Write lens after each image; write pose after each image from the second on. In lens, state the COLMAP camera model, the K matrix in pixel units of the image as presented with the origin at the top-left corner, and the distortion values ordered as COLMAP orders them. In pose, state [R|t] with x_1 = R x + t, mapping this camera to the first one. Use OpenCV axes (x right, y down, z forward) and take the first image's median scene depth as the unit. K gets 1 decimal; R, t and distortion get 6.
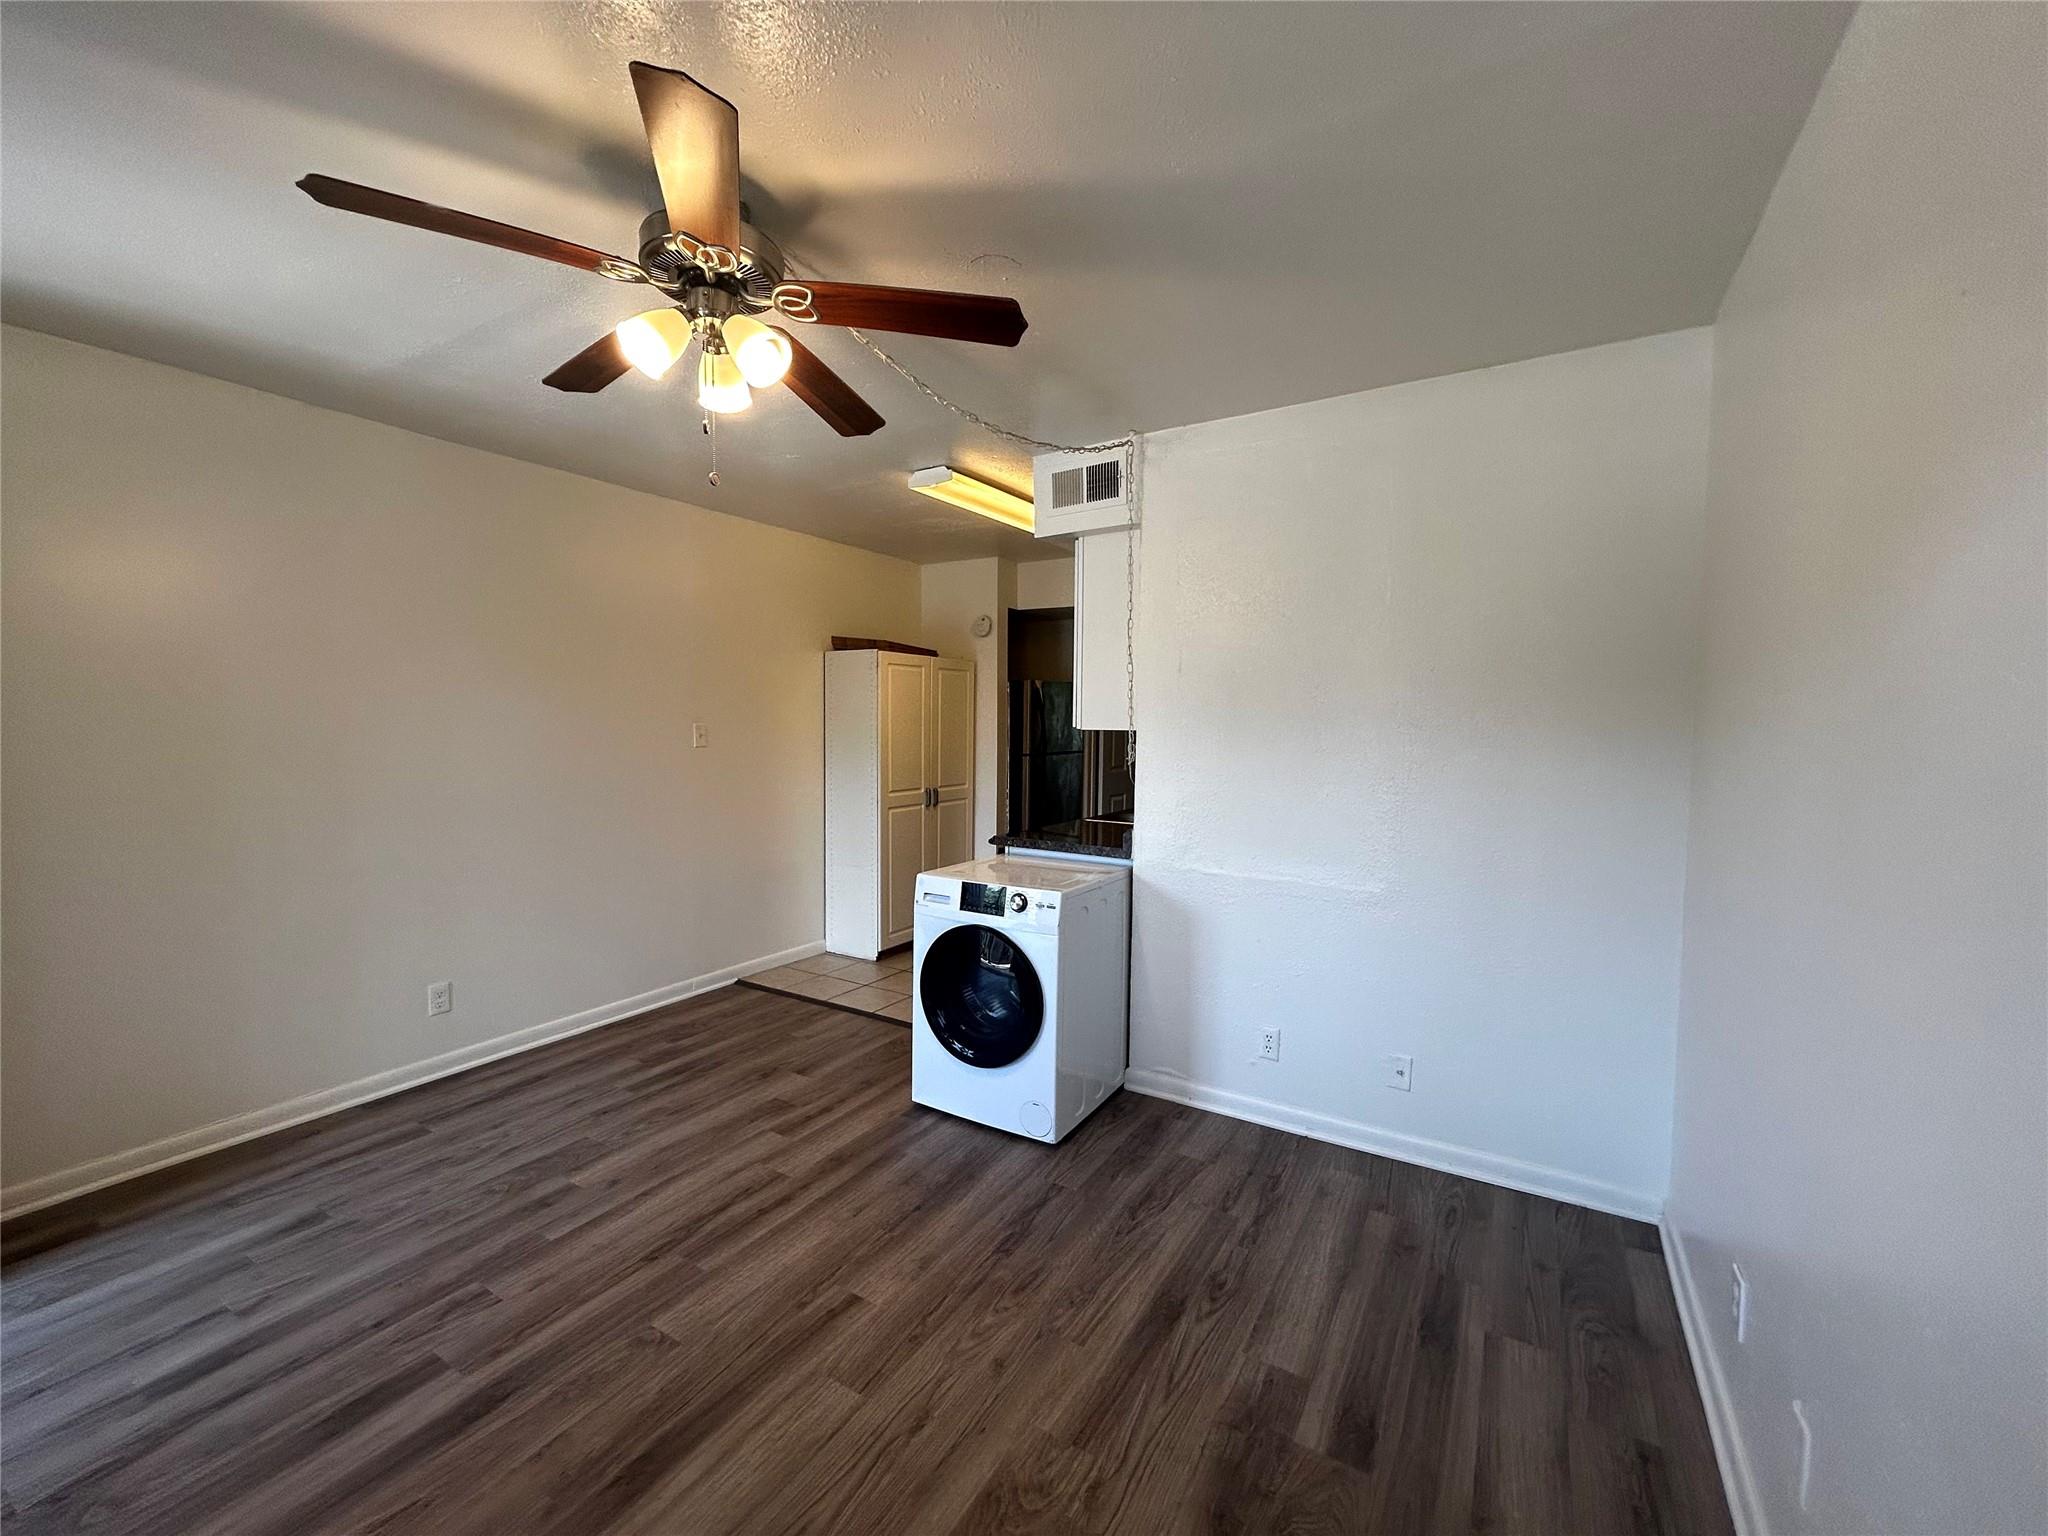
lens RADIAL K [[830.1, 0, 1013.5], [0, 830.1, 768.7], [0, 0, 1]] dist [-0.001492, 0.004378]
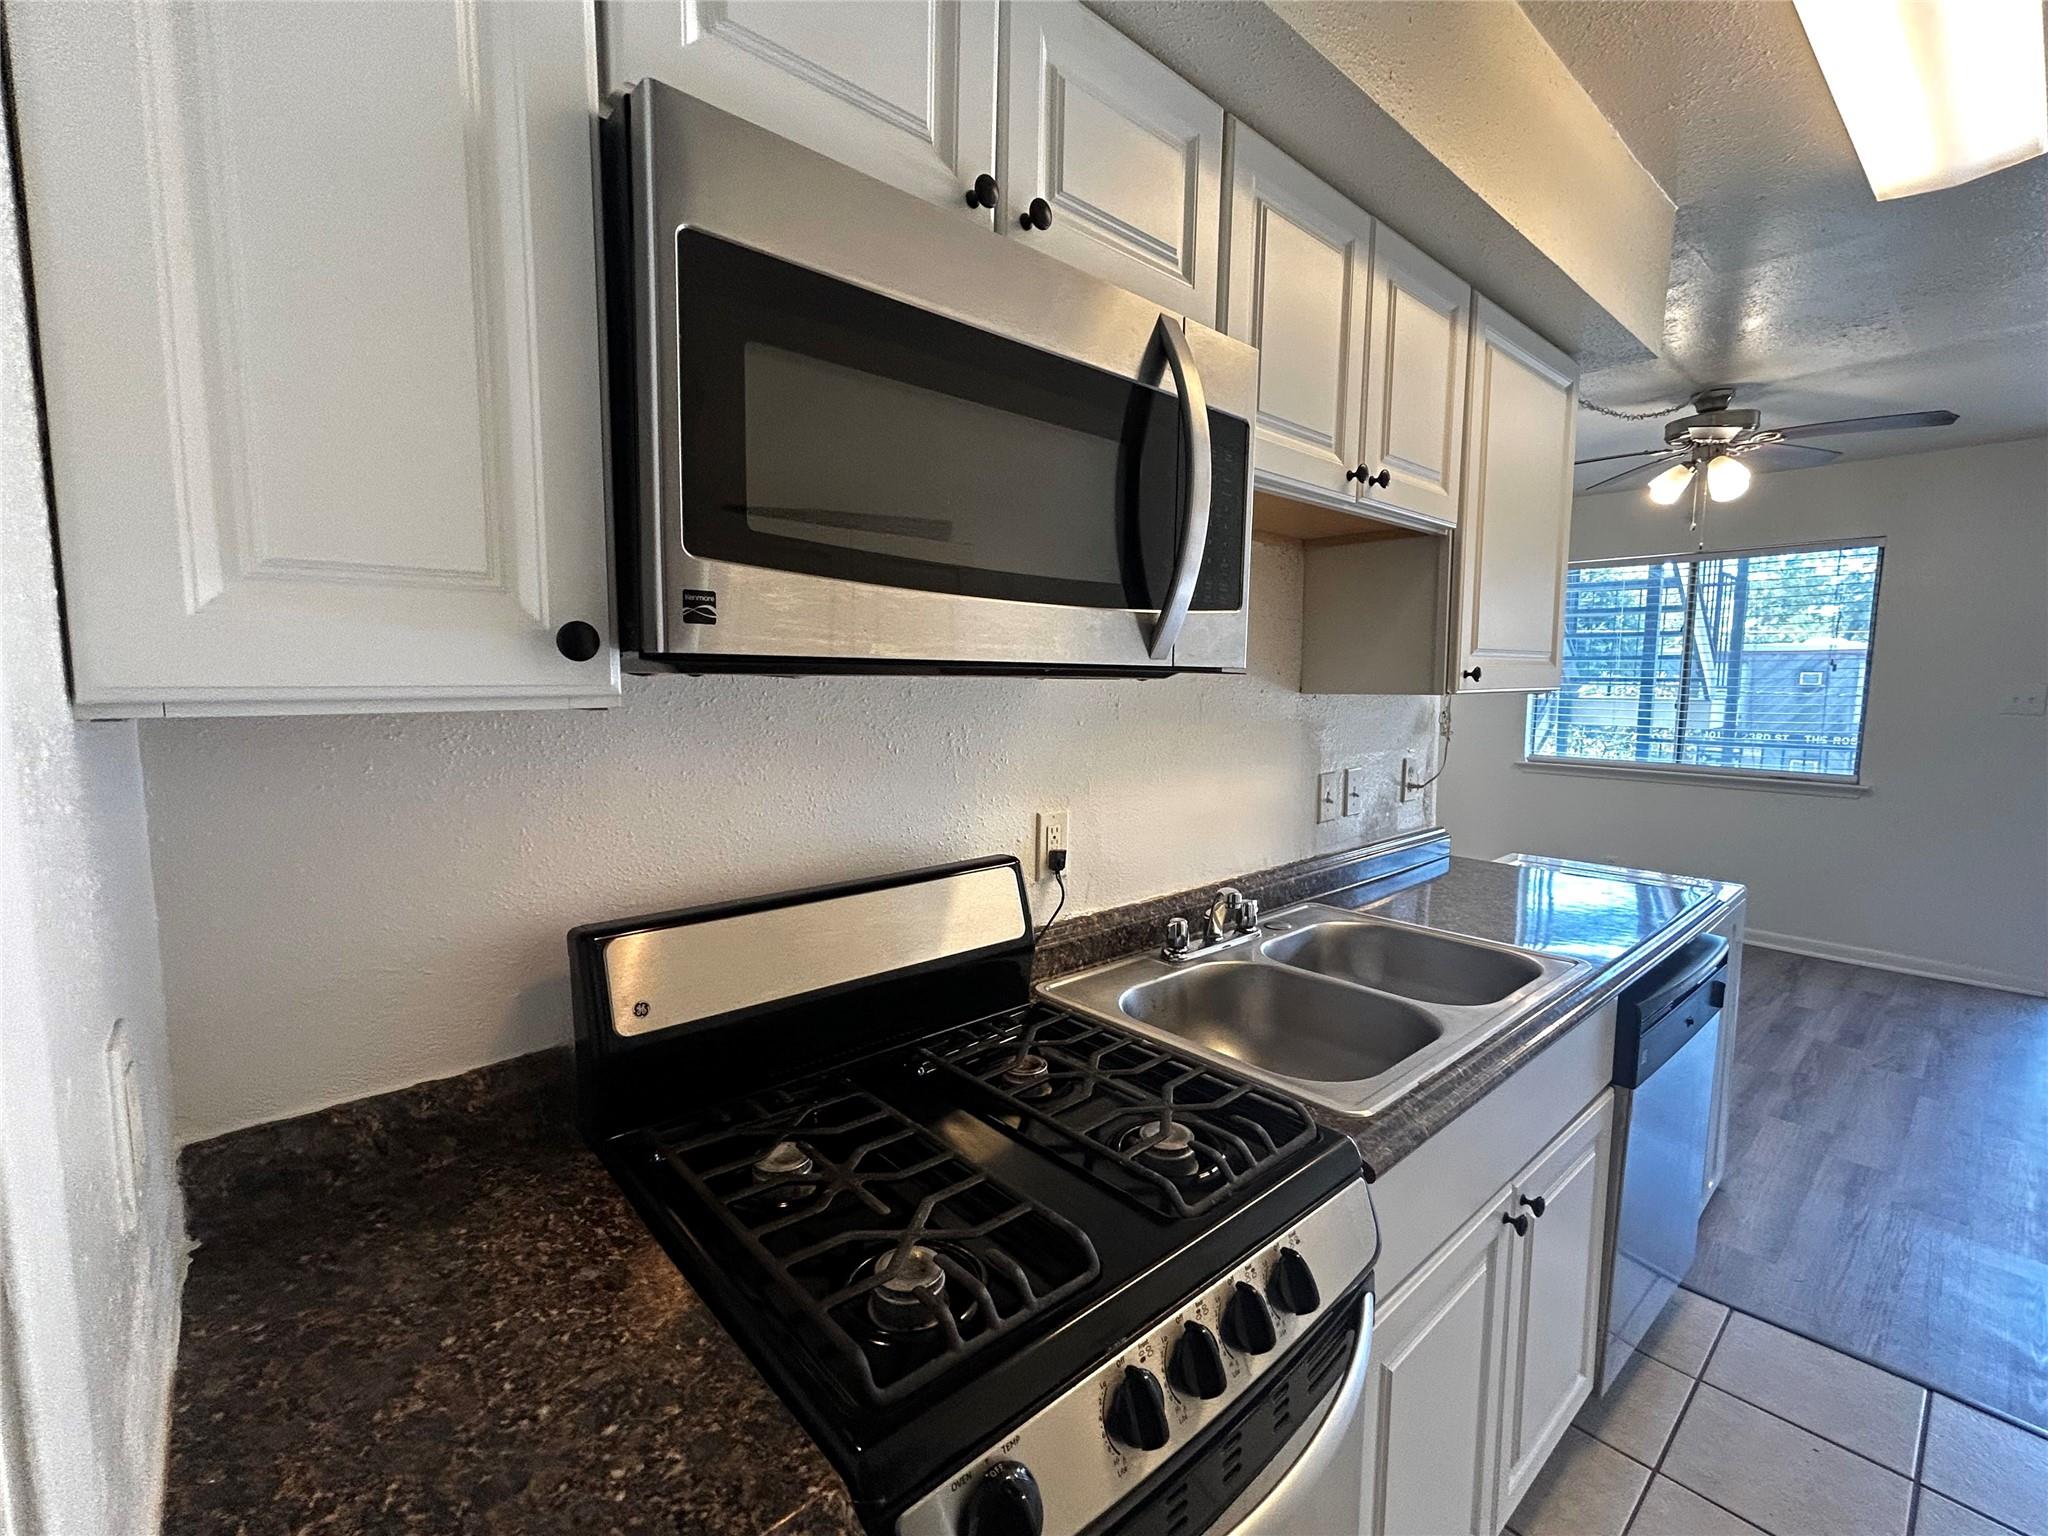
lens RADIAL K [[895.9, 0, 1024.0], [0, 895.9, 768.0], [0, 0, 1]] dist [-0.000198, 0.000269]
pose [[-0.960376, -0.036745, 0.276274, 0.332529], [0.008103, 0.987171, 0.159464, -0.128067], [-0.278589, 0.155384, -0.947757, 2.199931]]
